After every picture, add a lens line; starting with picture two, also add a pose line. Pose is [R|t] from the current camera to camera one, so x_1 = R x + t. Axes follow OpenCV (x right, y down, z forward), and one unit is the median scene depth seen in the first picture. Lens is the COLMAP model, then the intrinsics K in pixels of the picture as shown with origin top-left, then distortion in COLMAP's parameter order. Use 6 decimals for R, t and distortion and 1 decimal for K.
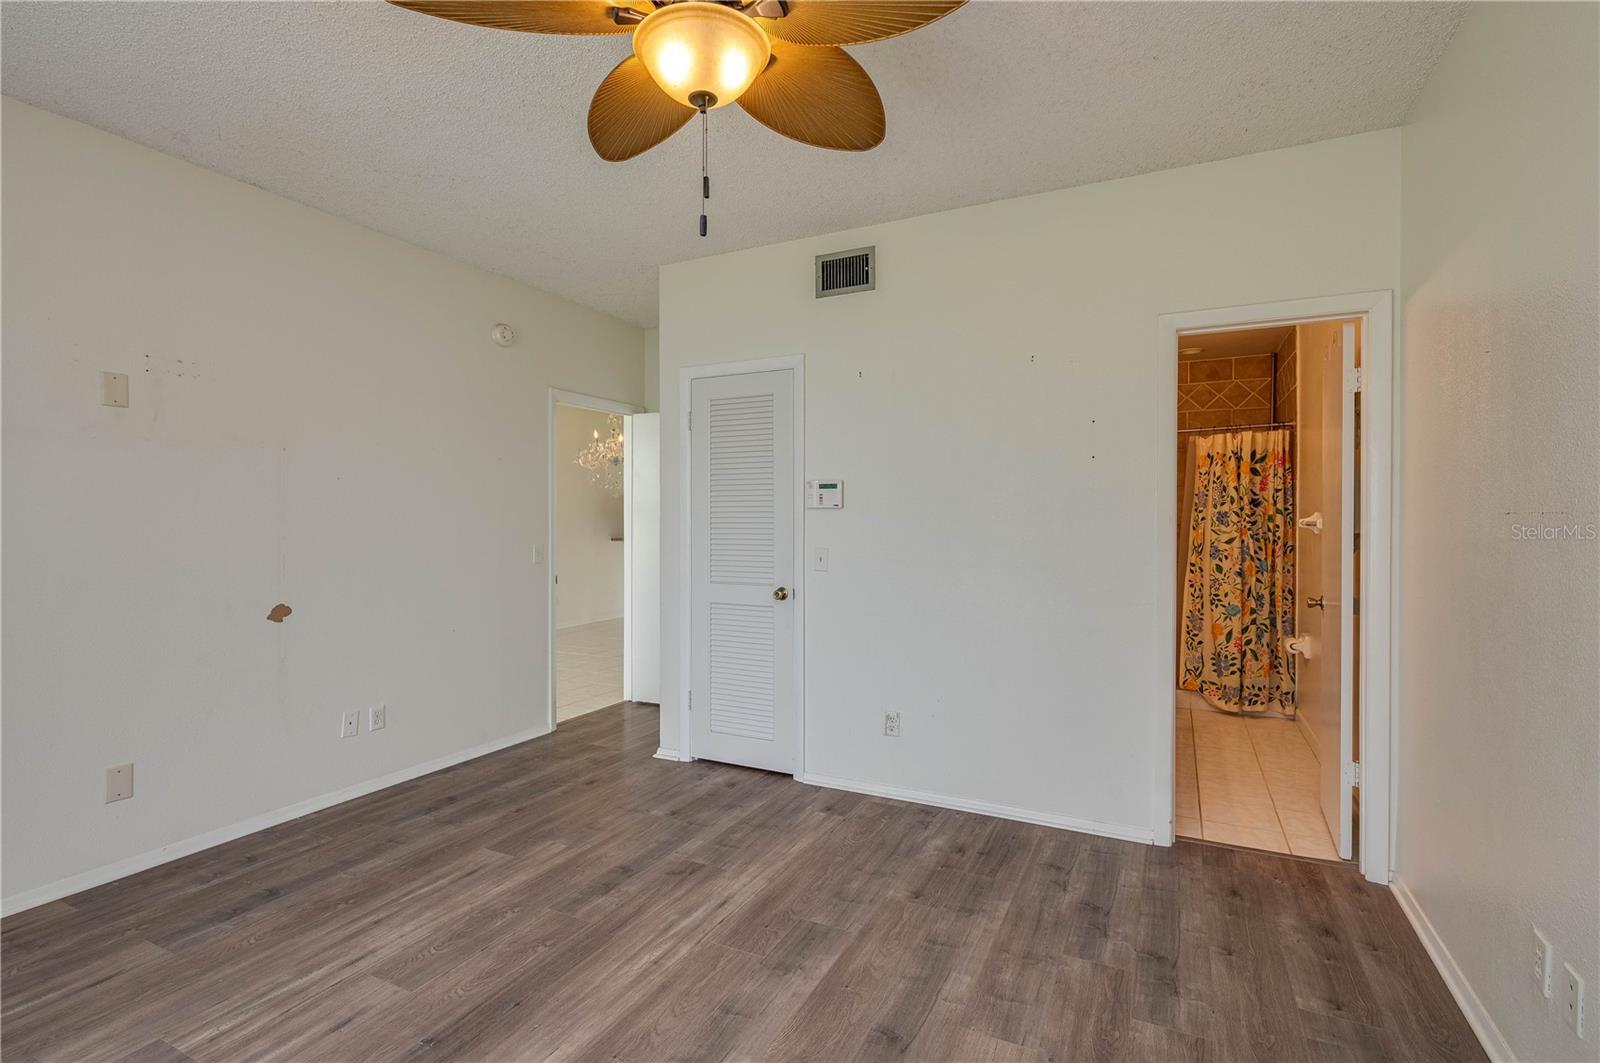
lens RADIAL K [[730.3, 0, 799.7], [0, 730.3, 526.4], [0, 0, 1]] dist [0.000529, 0.000195]
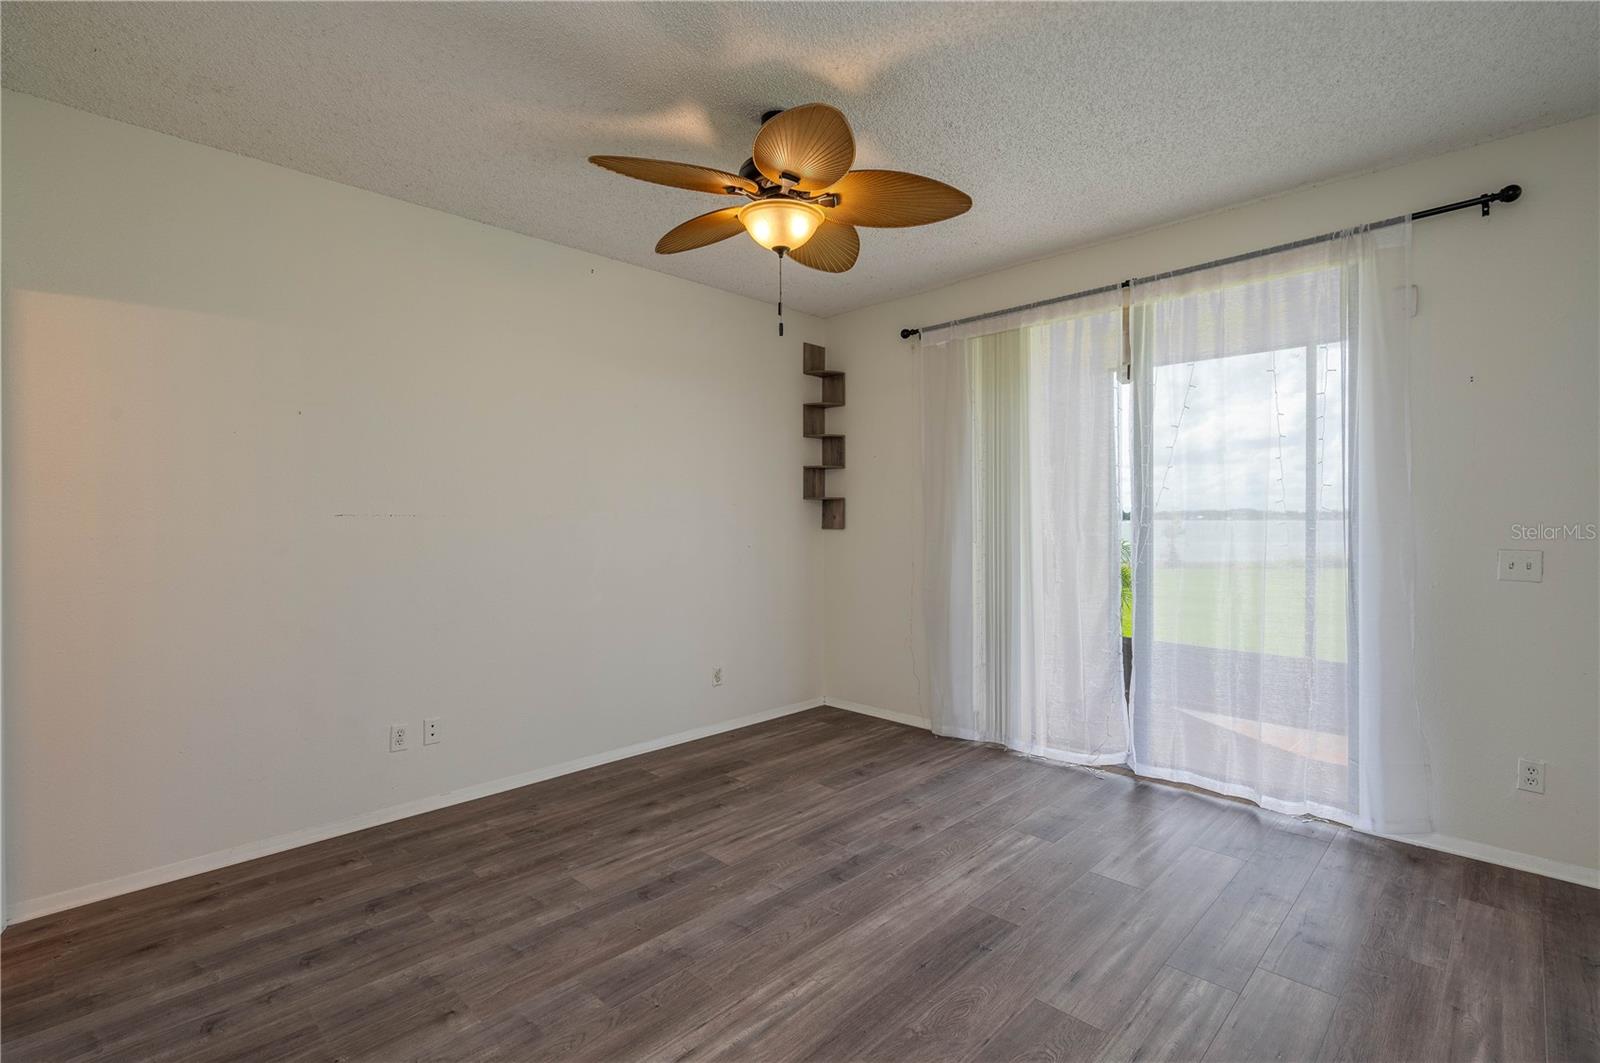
lens RADIAL K [[715.1, 0, 801.4], [0, 715.1, 525.6], [0, 0, 1]] dist [0.000449, 0.000027]
pose [[-0.948017, 0.000929, 0.318218, -0.500213], [0.006914, 0.999820, 0.017678, -0.016497], [-0.318144, 0.018960, -0.947853, 1.850297]]
